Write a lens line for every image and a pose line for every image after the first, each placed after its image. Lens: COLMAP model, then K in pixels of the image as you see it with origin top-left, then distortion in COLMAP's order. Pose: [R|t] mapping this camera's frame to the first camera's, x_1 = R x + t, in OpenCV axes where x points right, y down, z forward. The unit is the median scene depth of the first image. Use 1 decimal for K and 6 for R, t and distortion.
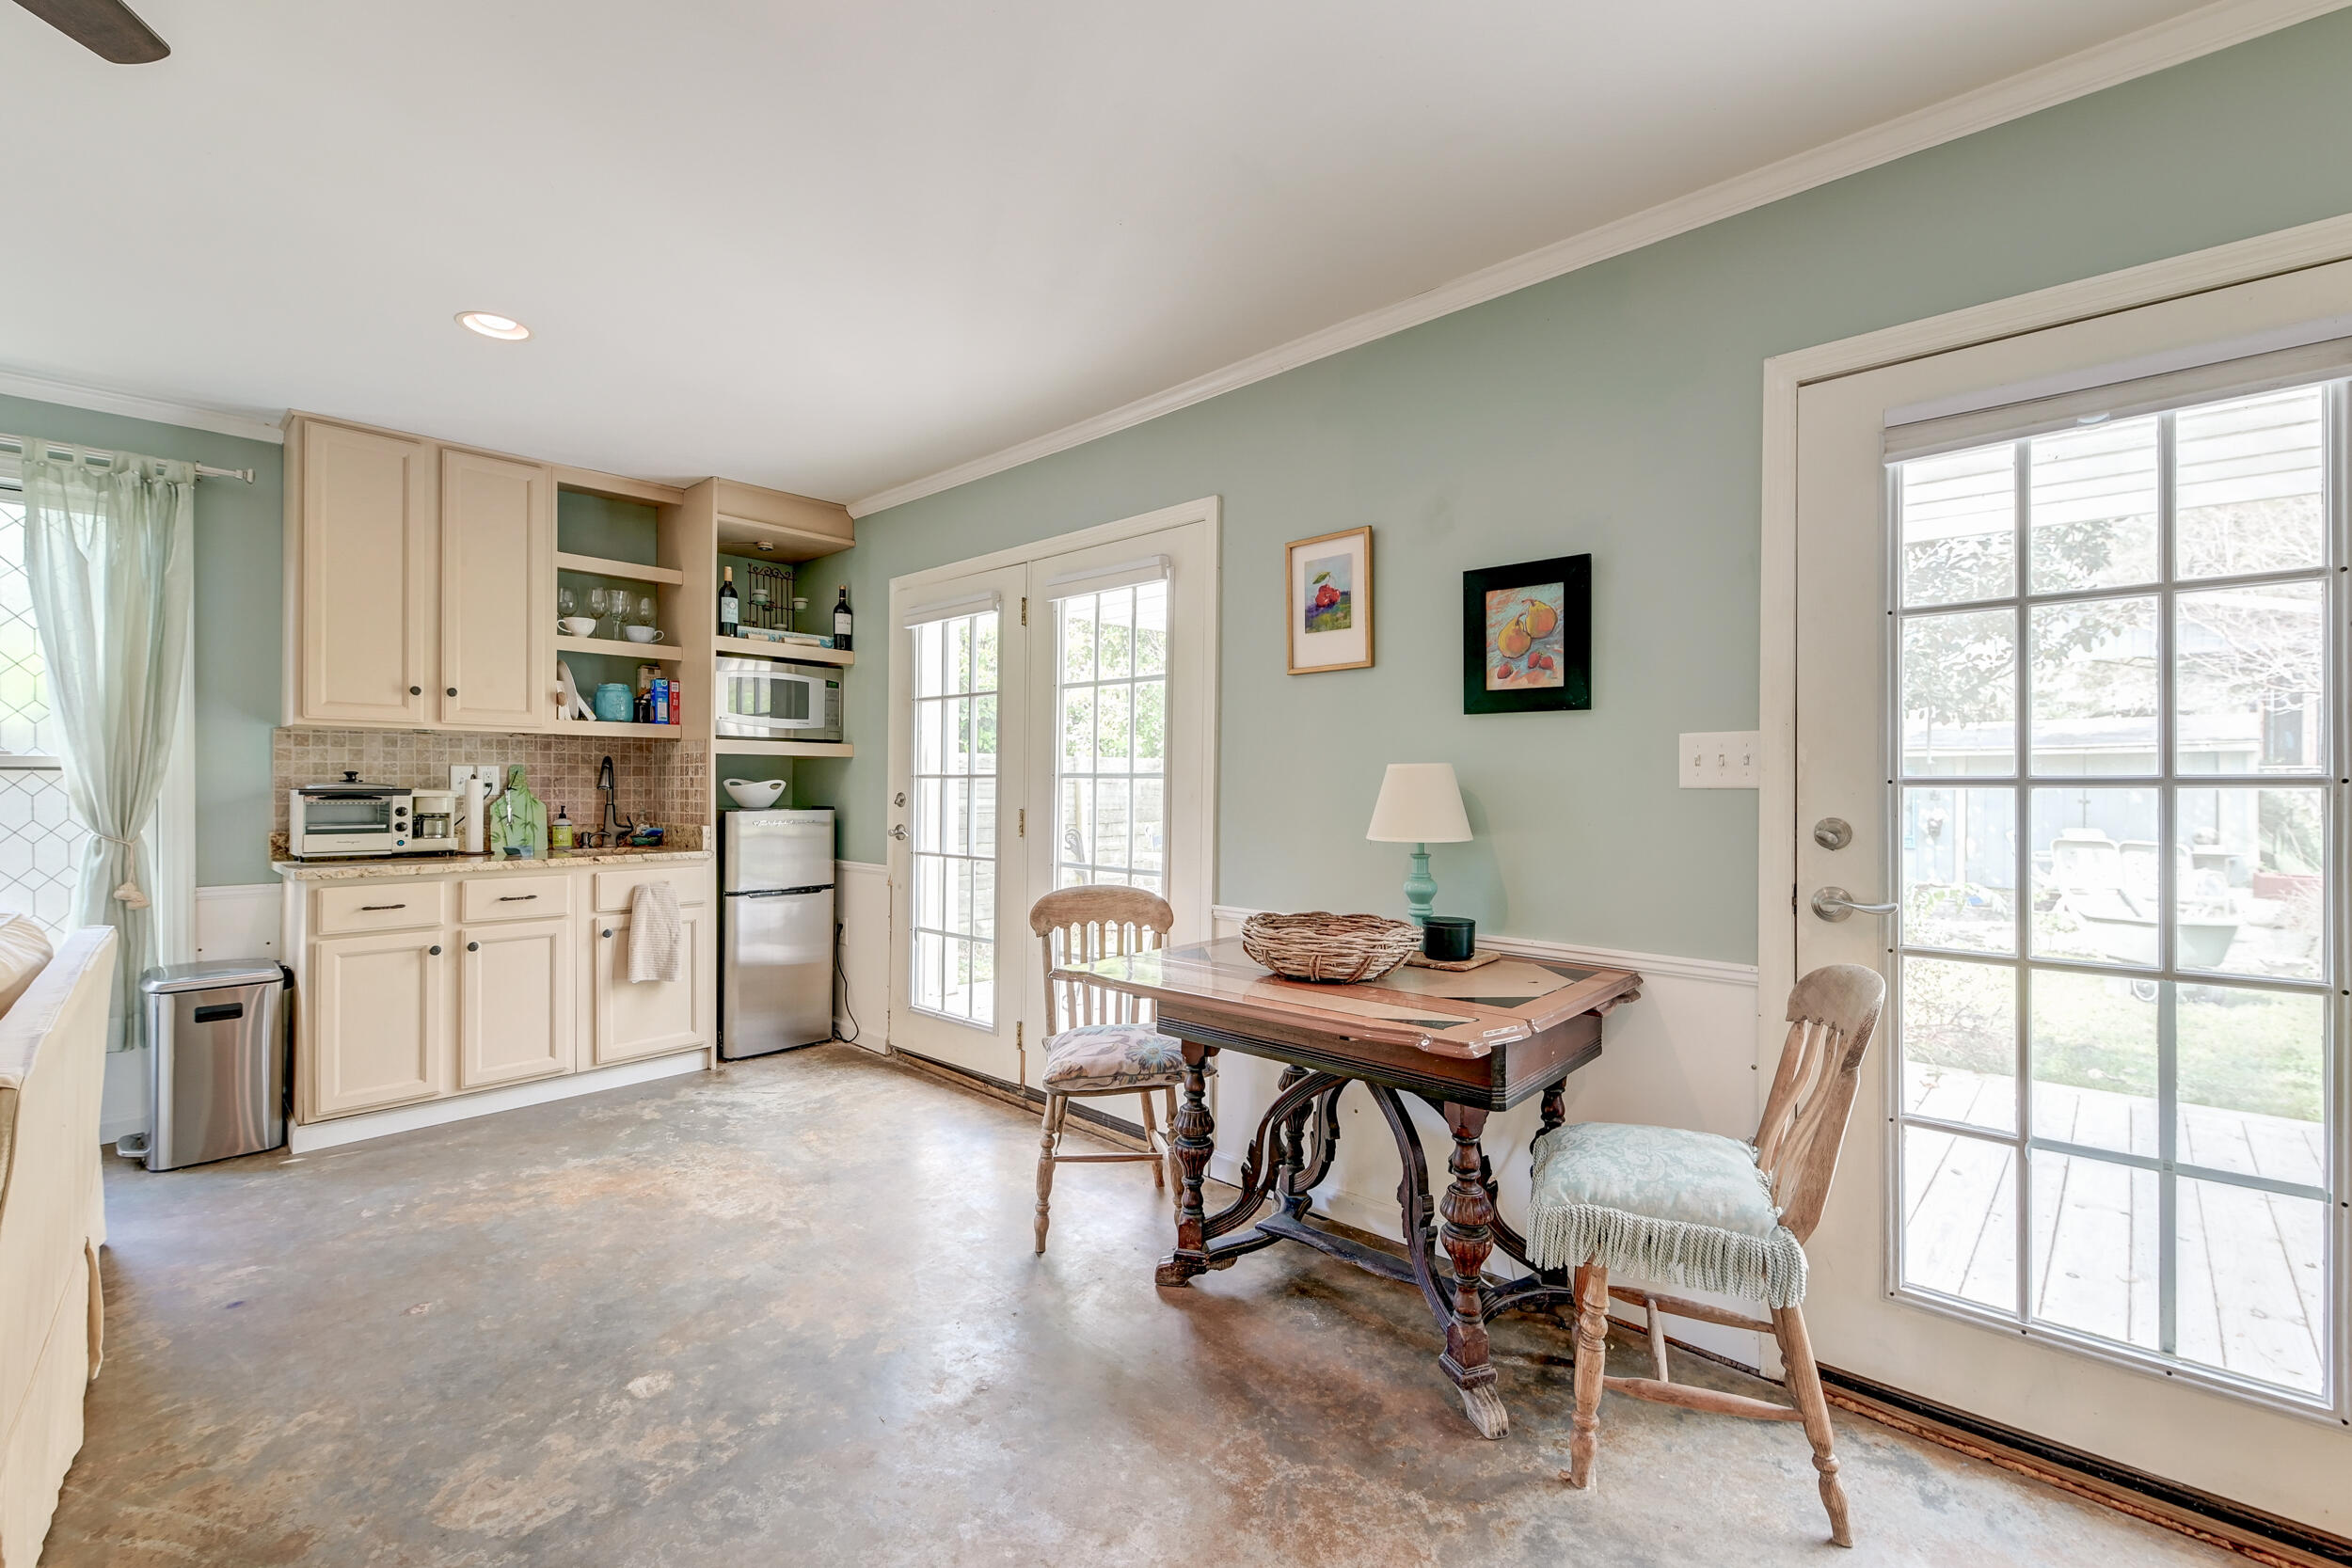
lens RADIAL K [[996.3, 0, 1172.5], [0, 996.3, 784.4], [0, 0, 1]] dist [0.024128, -0.009210]
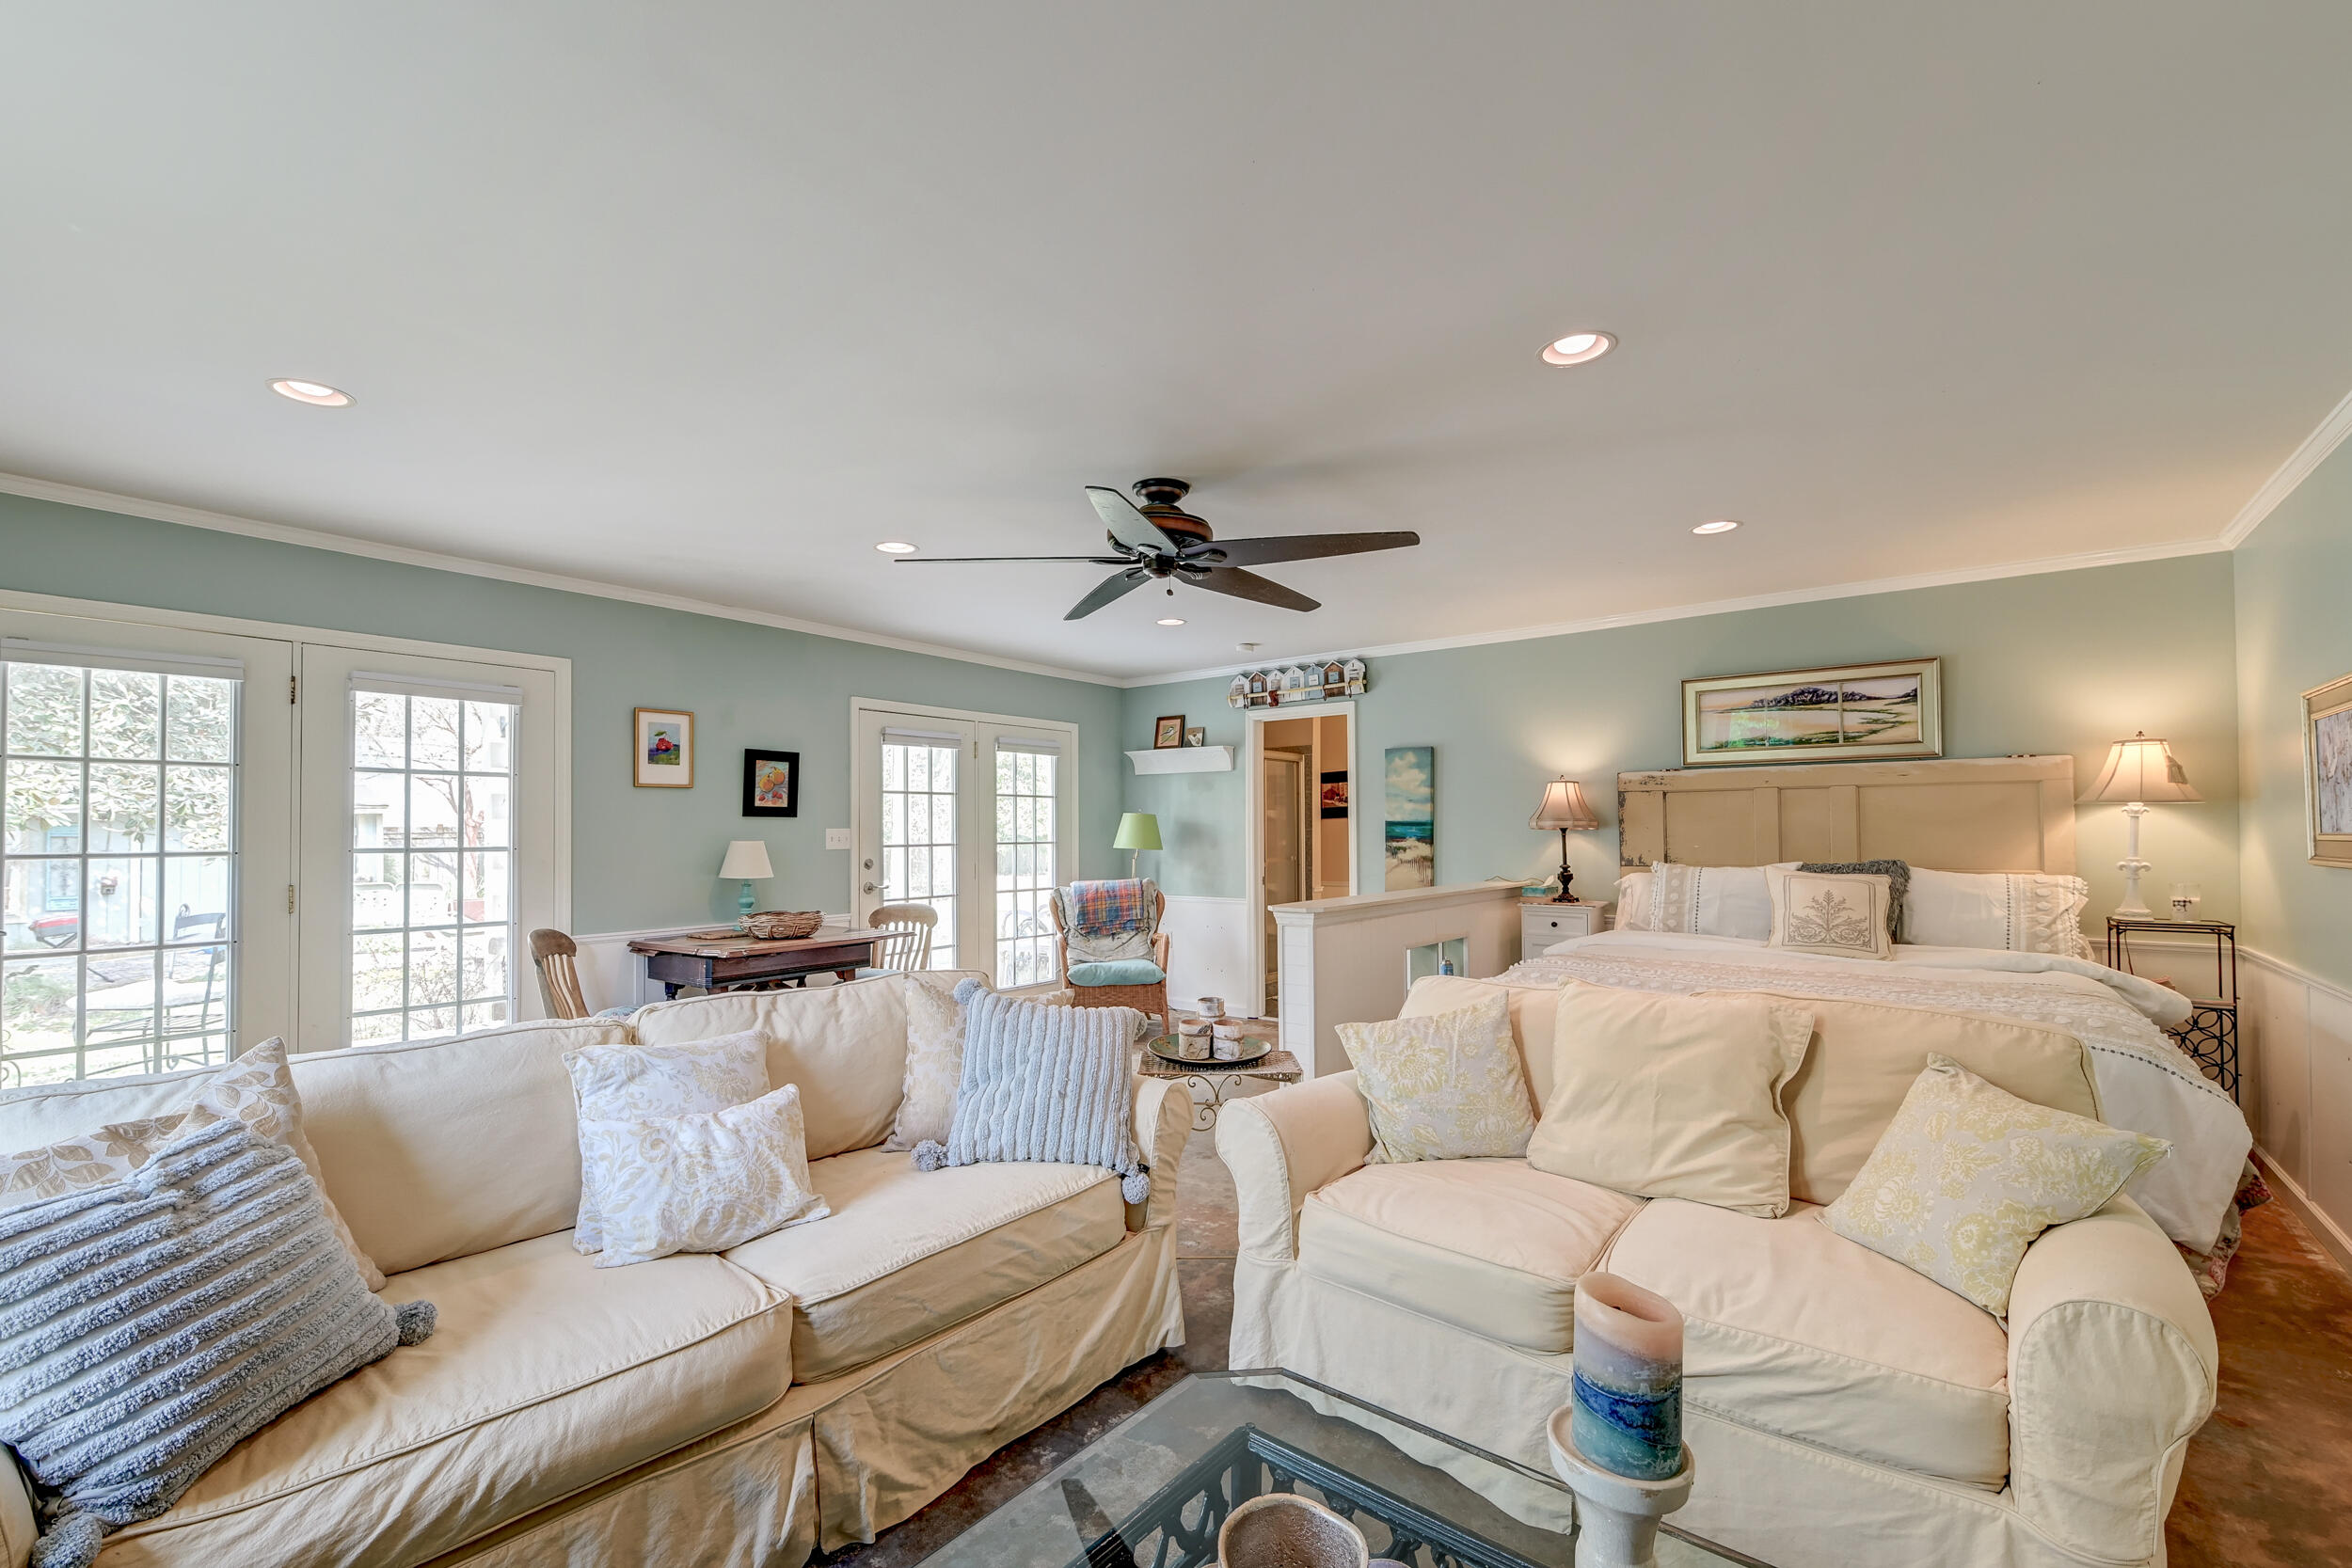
lens RADIAL K [[991.4, 0, 1174.9], [0, 991.4, 809.3], [0, 0, 1]] dist [0.020813, -0.009459]
pose [[-0.096011, 0.019026, 0.995198, -1.386336], [0.006413, 0.999808, -0.018495, -0.030264], [-0.995360, 0.004607, -0.096115, 0.225689]]
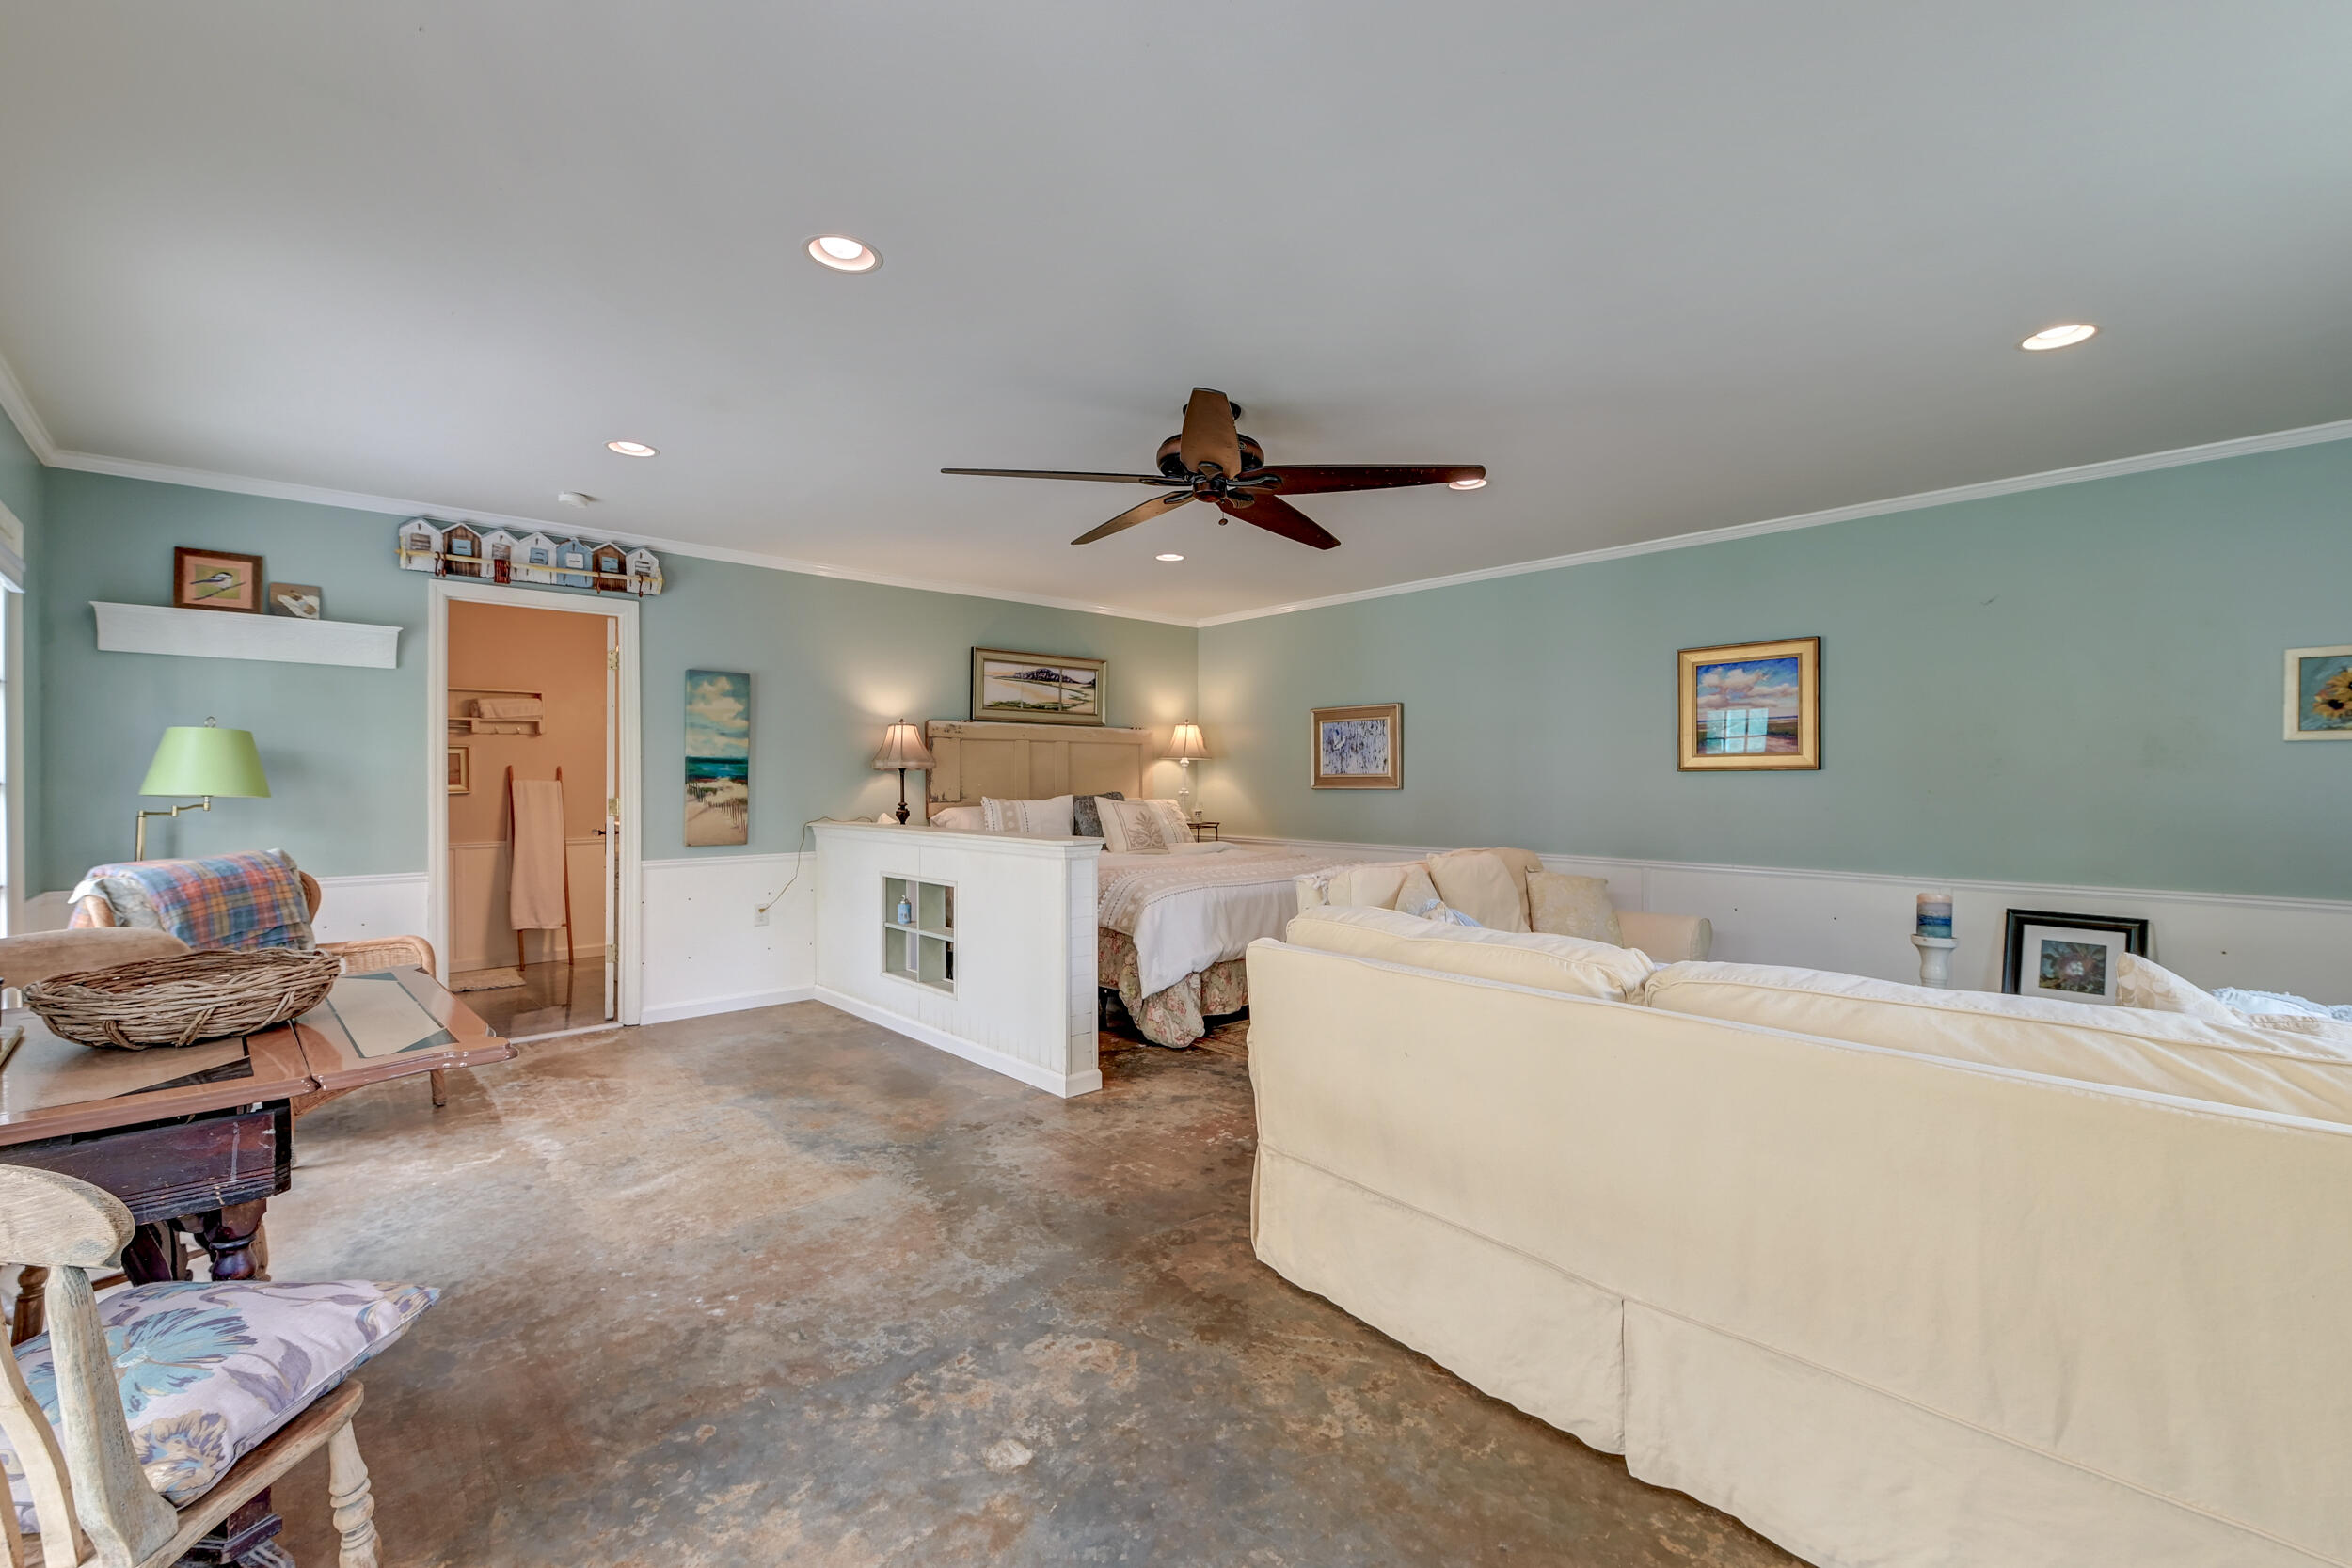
lens RADIAL K [[996.1, 0, 1170.0], [0, 996.1, 779.1], [0, 0, 1]] dist [0.022165, -0.011729]
pose [[-0.996925, -0.002495, 0.078321, -0.438492], [-0.002540, 0.999997, -0.000467, -0.007195], [-0.078319, -0.000665, -0.996928, 1.131042]]
